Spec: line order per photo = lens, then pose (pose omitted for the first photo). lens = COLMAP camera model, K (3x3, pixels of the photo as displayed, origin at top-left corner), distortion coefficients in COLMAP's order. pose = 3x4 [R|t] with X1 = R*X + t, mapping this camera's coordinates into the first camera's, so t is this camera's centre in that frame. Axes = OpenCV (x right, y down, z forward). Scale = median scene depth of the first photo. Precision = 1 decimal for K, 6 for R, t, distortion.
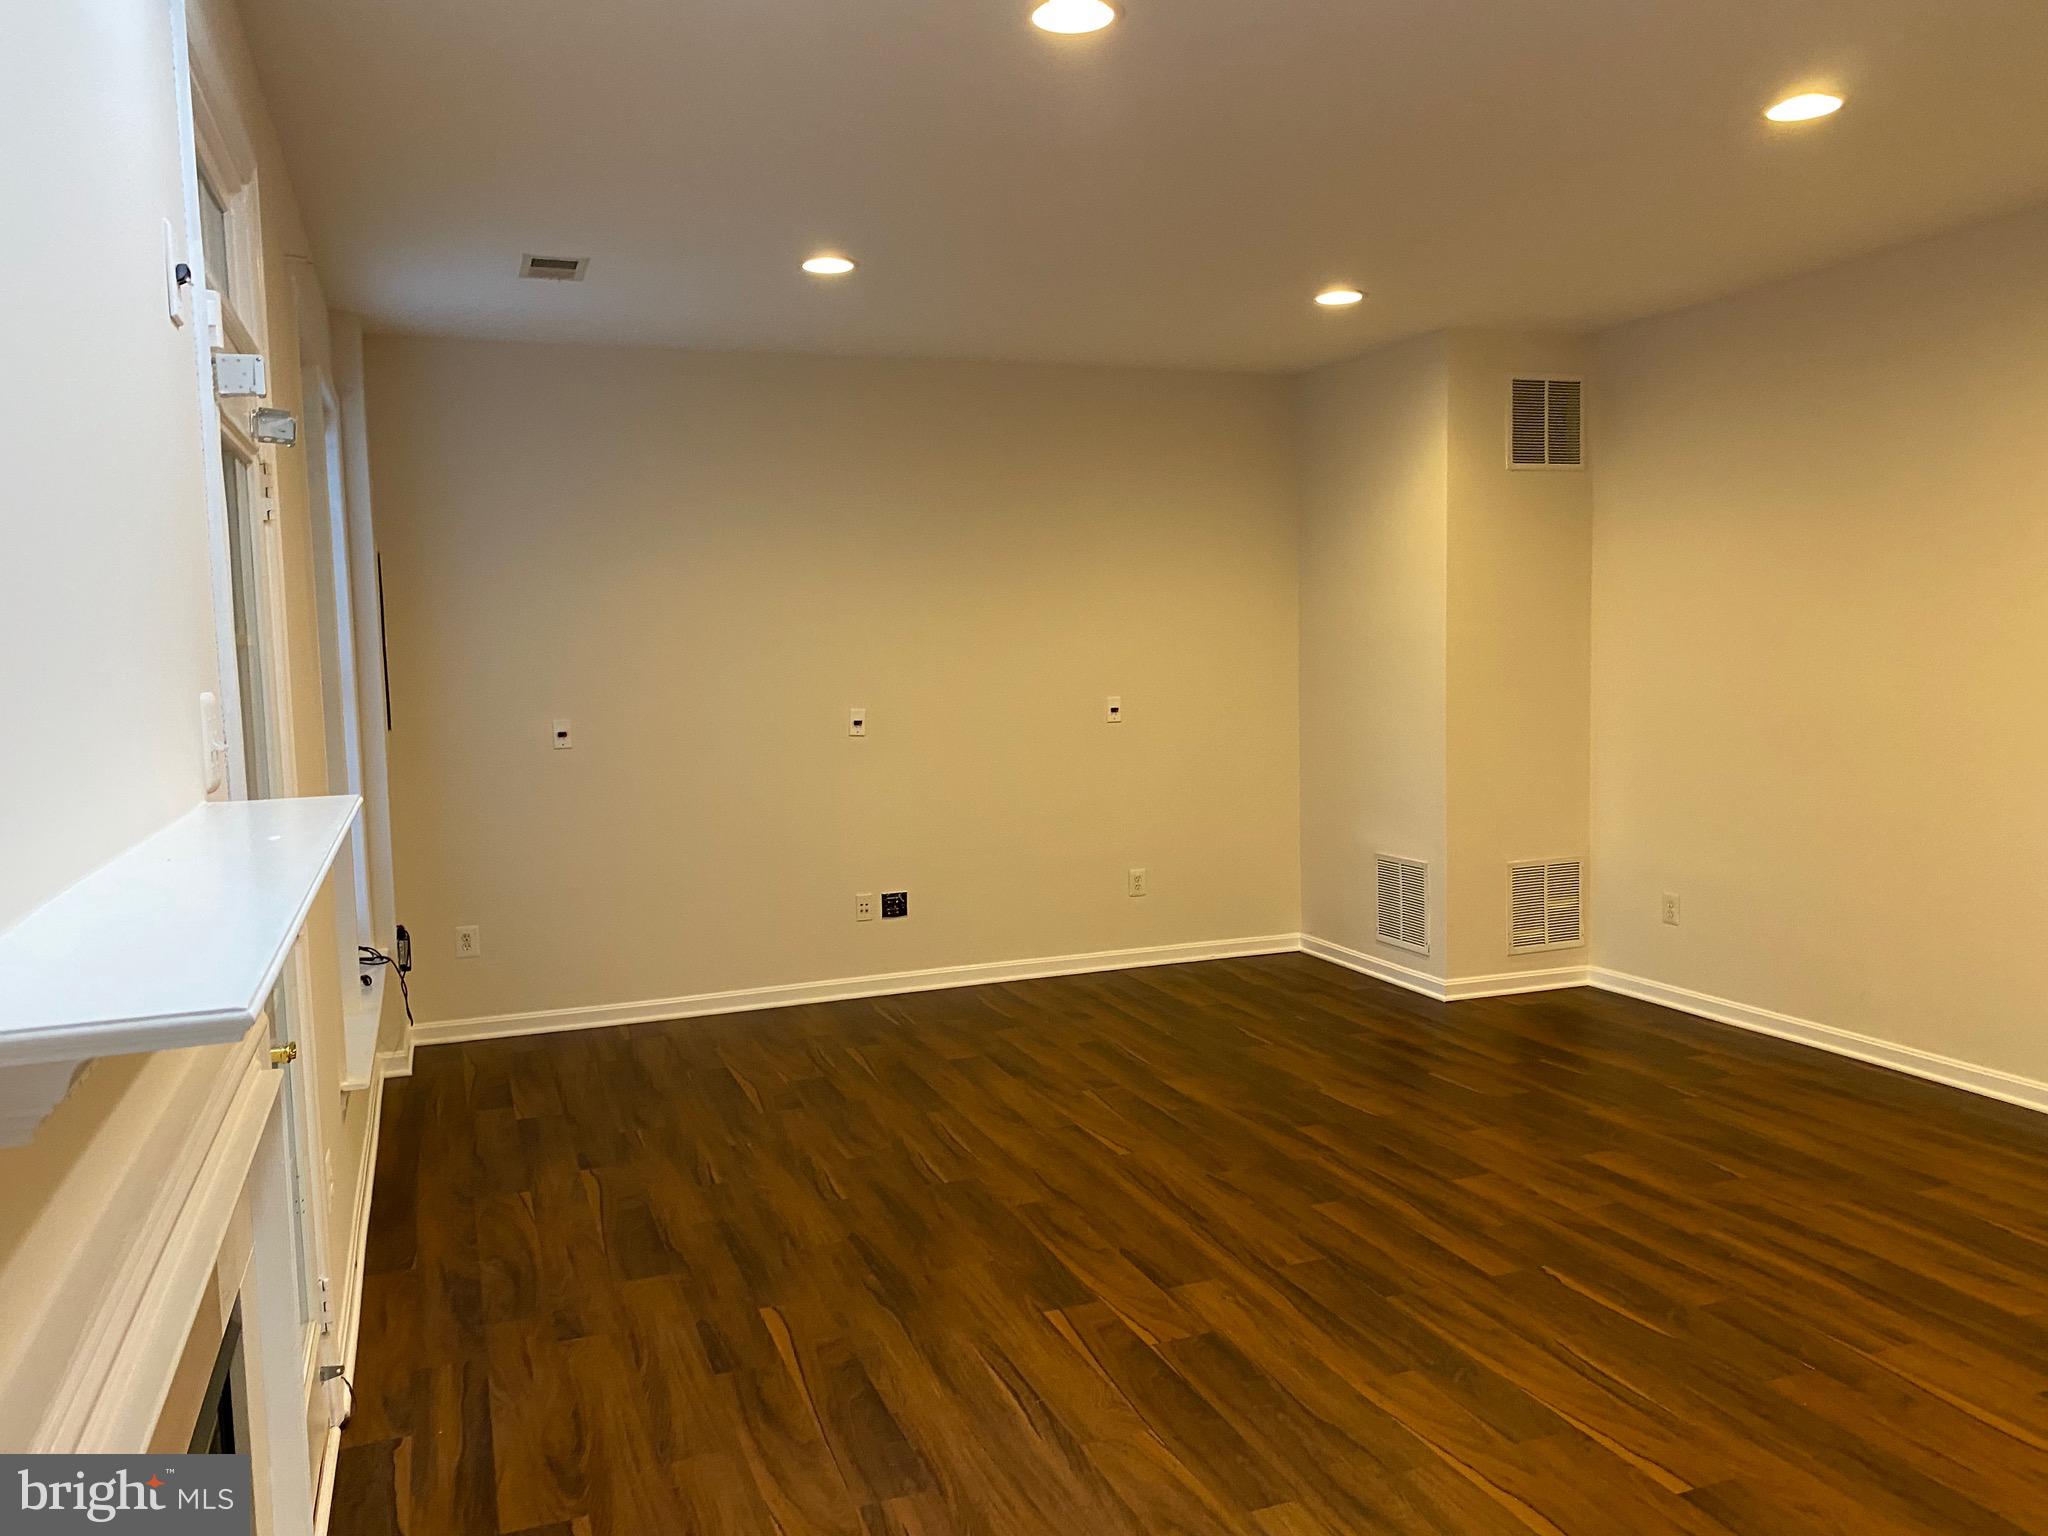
lens RADIAL K [[1548.1, 0, 1035.7], [0, 1548.1, 770.9], [0, 0, 1]] dist [0.054028, -0.086171]
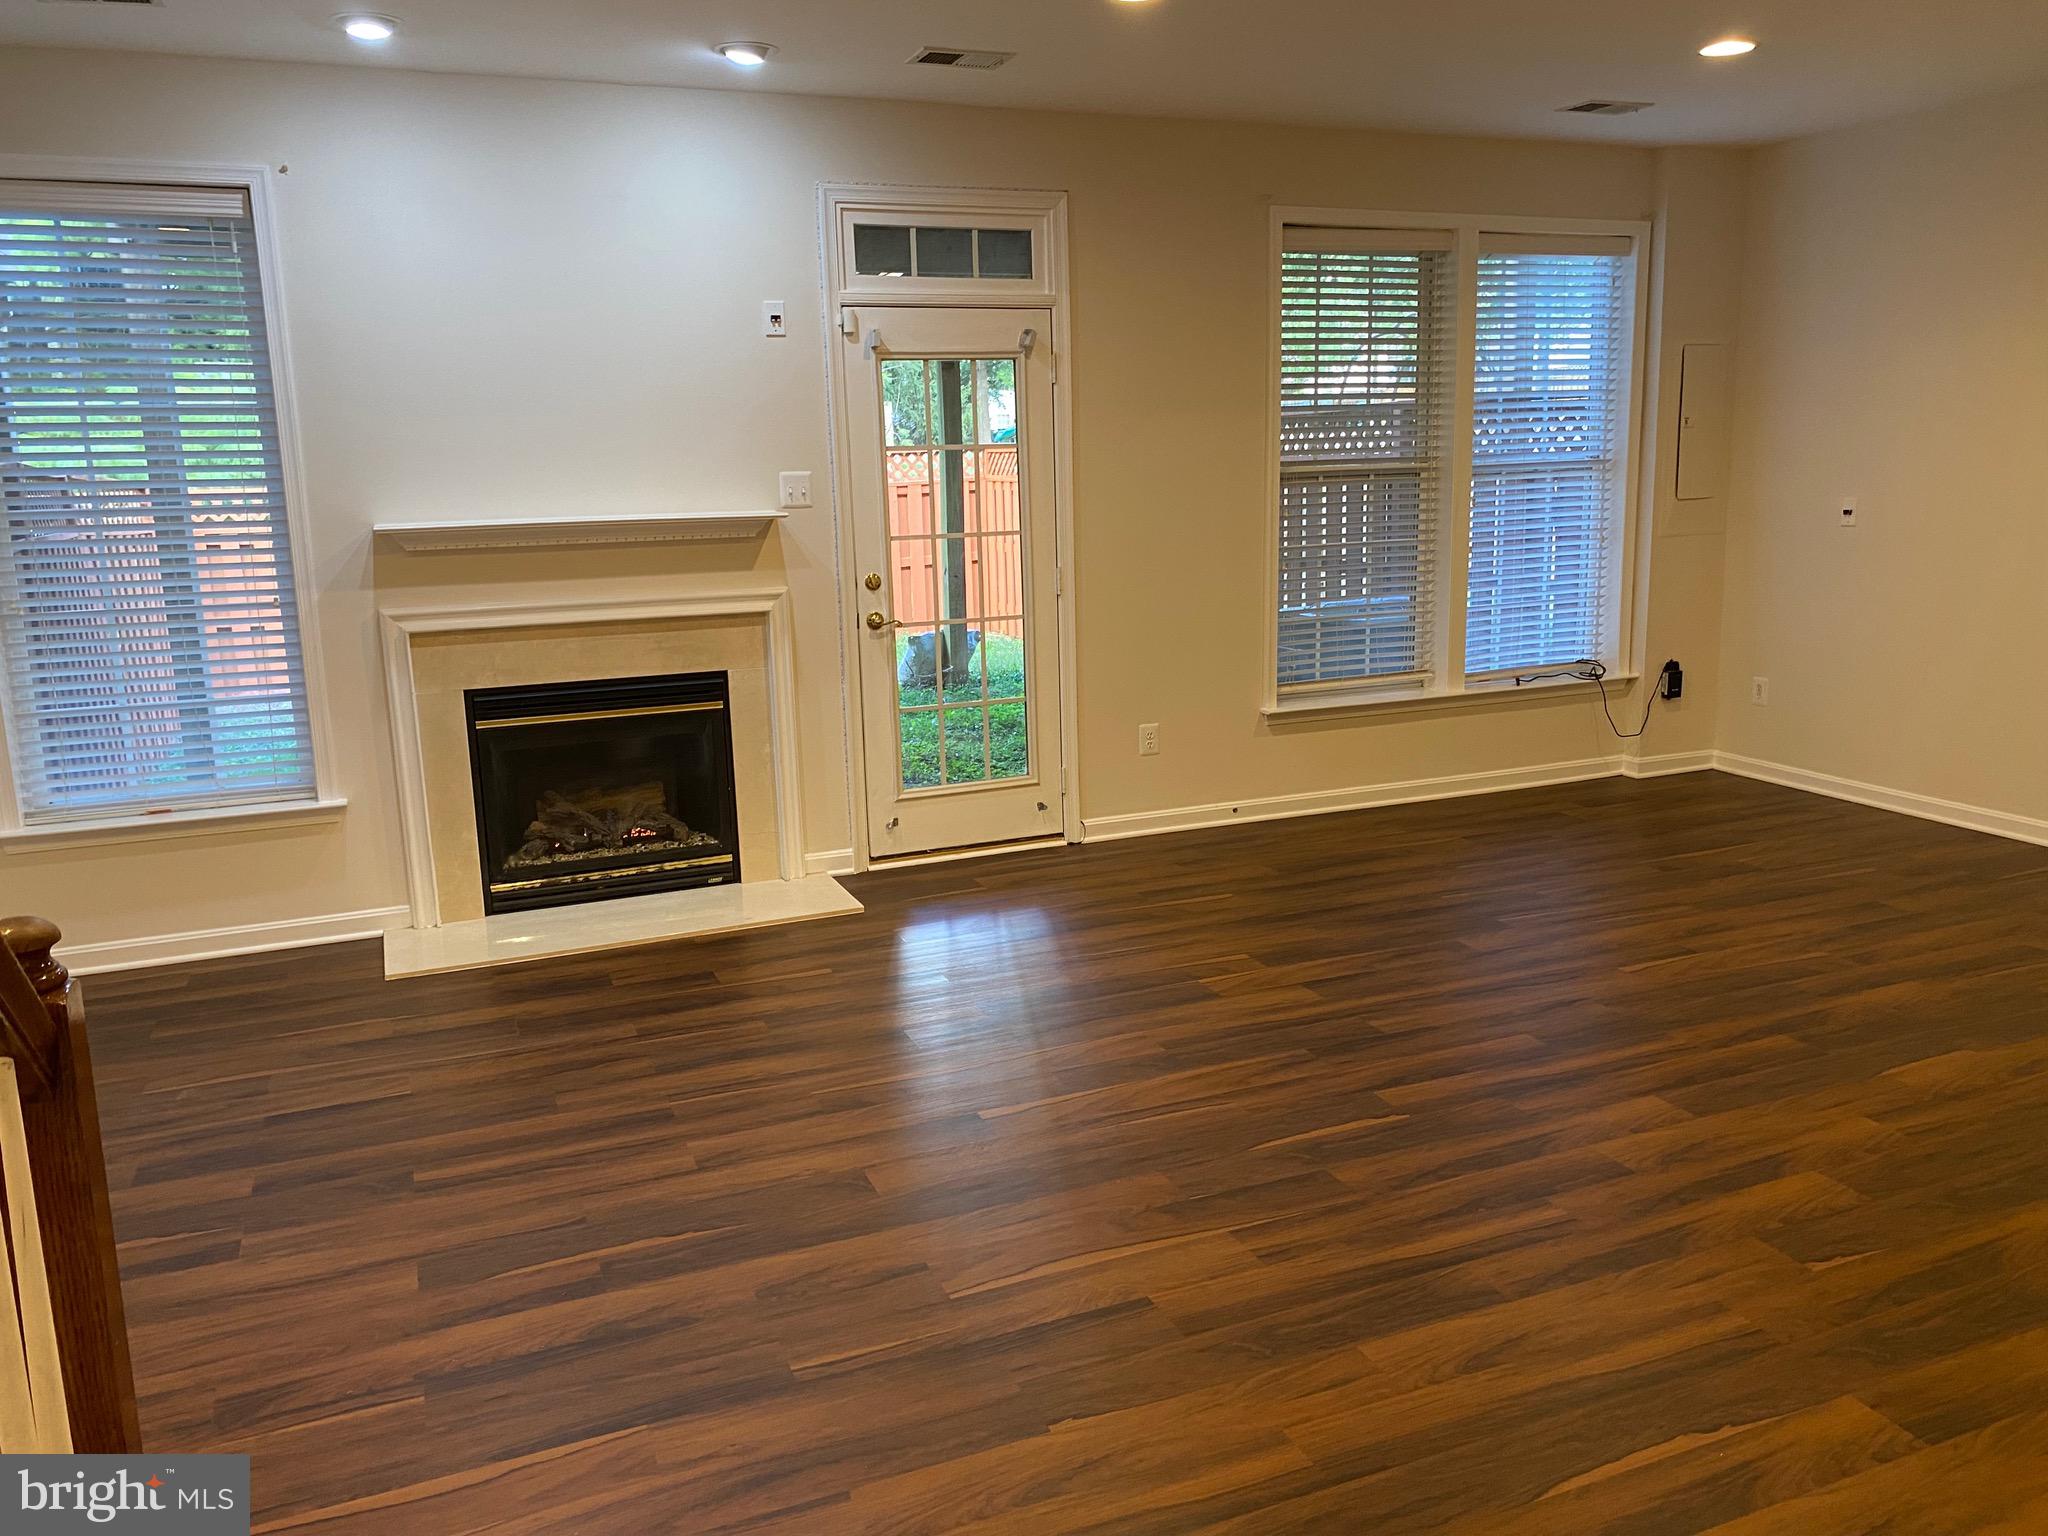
lens RADIAL K [[1548.1, 0, 1028.4], [0, 1548.1, 760.1], [0, 0, 1]] dist [0.054028, -0.086171]
pose [[0.020753, 0.212262, -0.976992, 1.114085], [-0.067861, 0.975248, 0.210442, -0.067430], [0.997479, 0.061932, 0.034644, 0.680338]]
